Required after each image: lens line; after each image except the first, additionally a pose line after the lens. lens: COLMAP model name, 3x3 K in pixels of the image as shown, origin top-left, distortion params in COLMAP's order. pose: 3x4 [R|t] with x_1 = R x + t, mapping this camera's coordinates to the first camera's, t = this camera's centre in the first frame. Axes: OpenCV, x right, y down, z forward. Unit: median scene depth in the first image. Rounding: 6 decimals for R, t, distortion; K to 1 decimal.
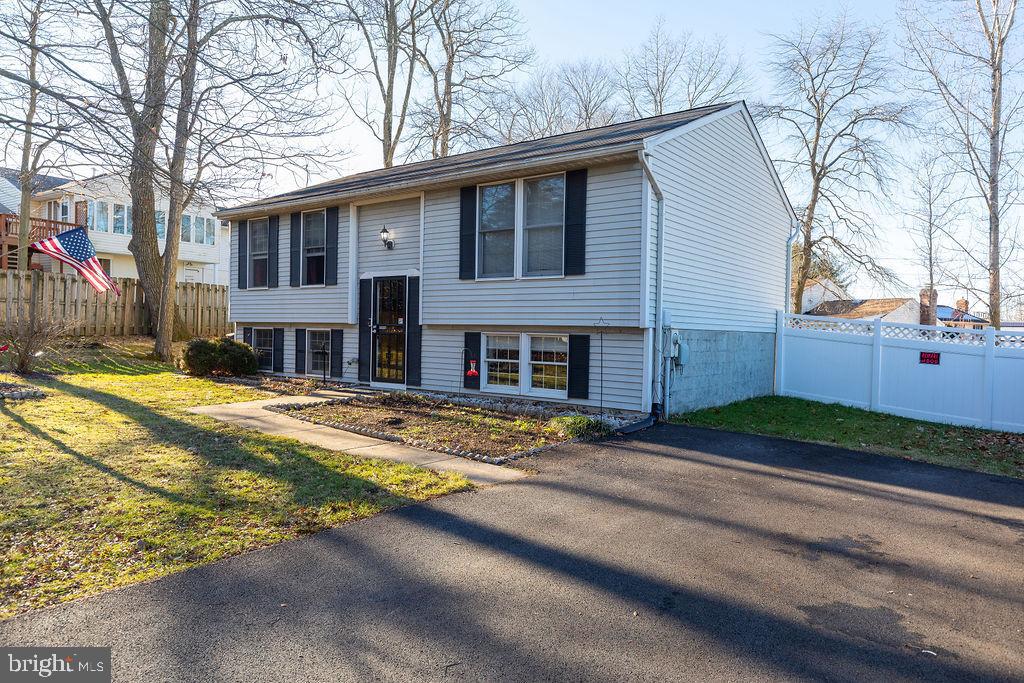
lens RADIAL K [[678.9, 0, 506.0], [0, 678.9, 345.7], [0, 0, 1]] dist [0.004522, 0.002928]
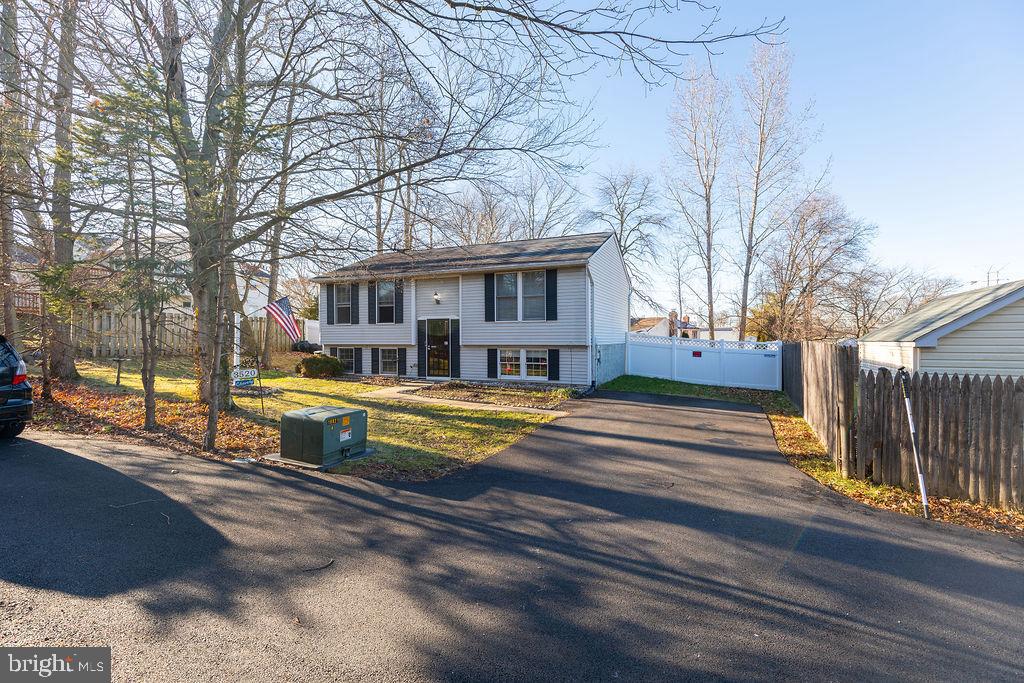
lens RADIAL K [[459.3, 0, 514.1], [0, 459.3, 339.8], [0, 0, 1]] dist [0.009077, -0.000578]
pose [[0.970718, -0.023610, 0.239059, -0.264197], [0.027515, 0.999537, -0.013010, -0.023072], [-0.238641, 0.019207, 0.970918, -0.249044]]
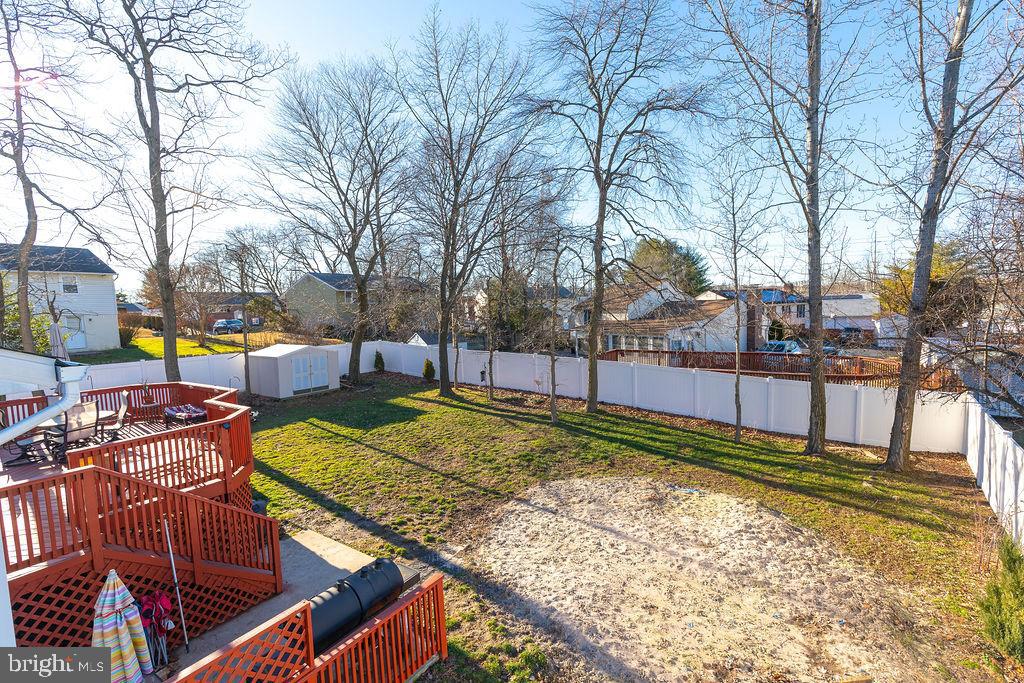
lens RADIAL K [[459.3, 0, 517.0], [0, 459.3, 341.7], [0, 0, 1]] dist [0.009077, -0.000578]
pose [[0.997297, -0.058411, 0.044584, 0.728102], [0.055829, 0.996806, 0.057107, -0.226256], [-0.047777, -0.054464, 0.997372, 1.014609]]
